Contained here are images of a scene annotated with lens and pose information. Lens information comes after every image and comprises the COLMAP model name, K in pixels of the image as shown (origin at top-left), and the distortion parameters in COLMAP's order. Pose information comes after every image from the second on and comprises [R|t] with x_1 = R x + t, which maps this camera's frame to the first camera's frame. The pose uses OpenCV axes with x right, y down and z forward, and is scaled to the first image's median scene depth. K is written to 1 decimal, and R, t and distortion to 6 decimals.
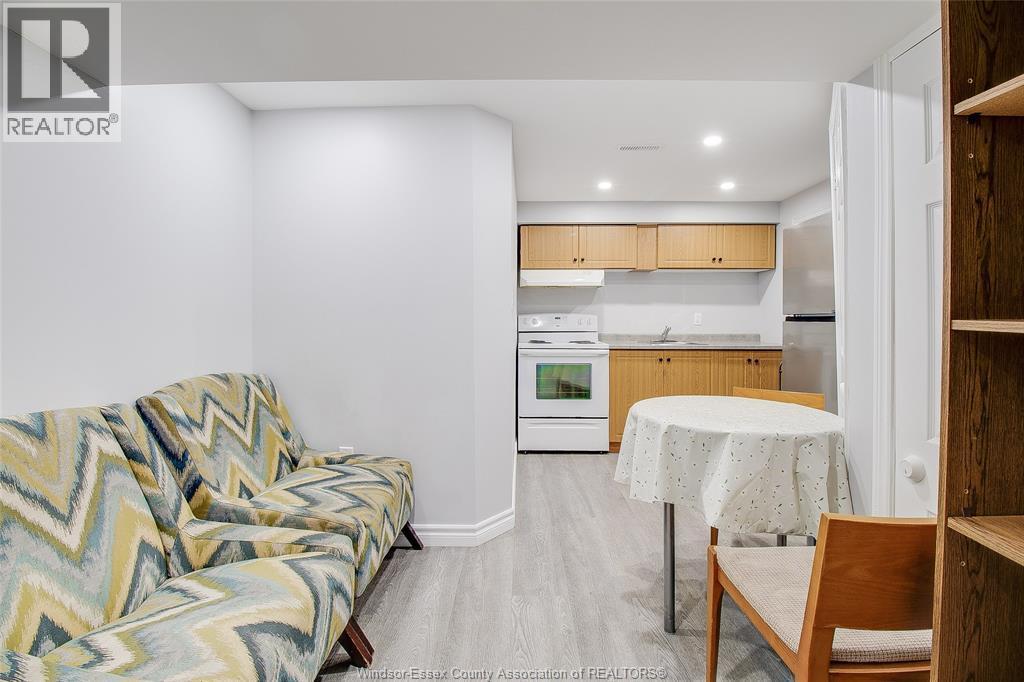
lens RADIAL K [[471.1, 0, 509.3], [0, 471.1, 317.5], [0, 0, 1]] dist [-0.017959, 0.000057]
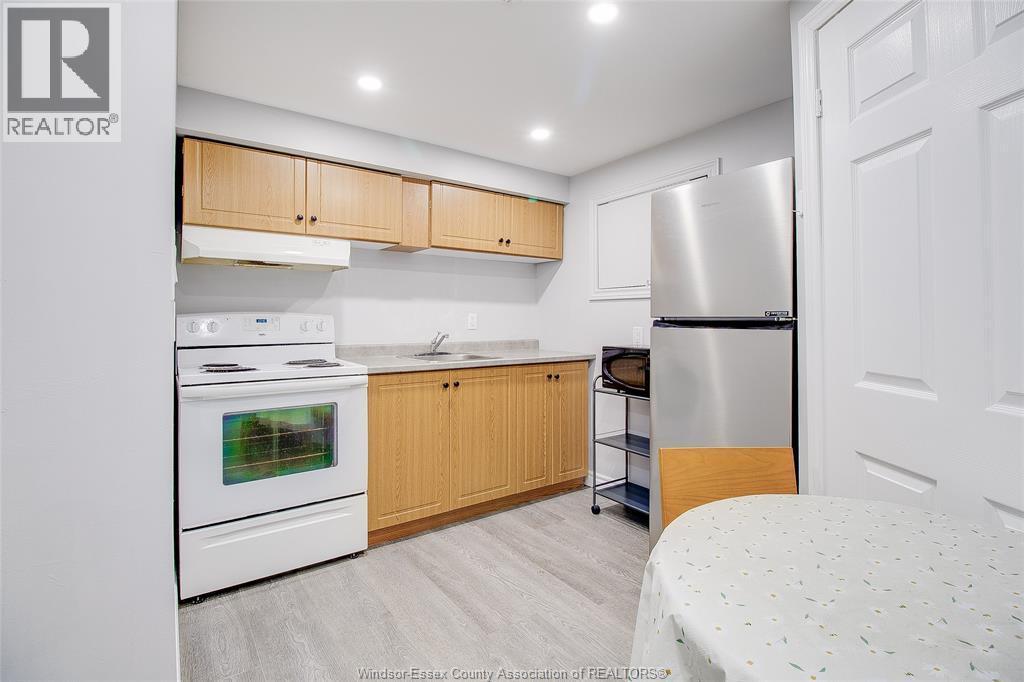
lens RADIAL K [[471.1, 0, 509.3], [0, 471.1, 317.5], [0, 0, 1]] dist [-0.017959, 0.000057]
pose [[0.795165, 0.000689, 0.606393, -0.001279], [-0.001948, 0.999997, 0.001420, -0.004357], [-0.606390, -0.002310, 0.795164, 0.403607]]
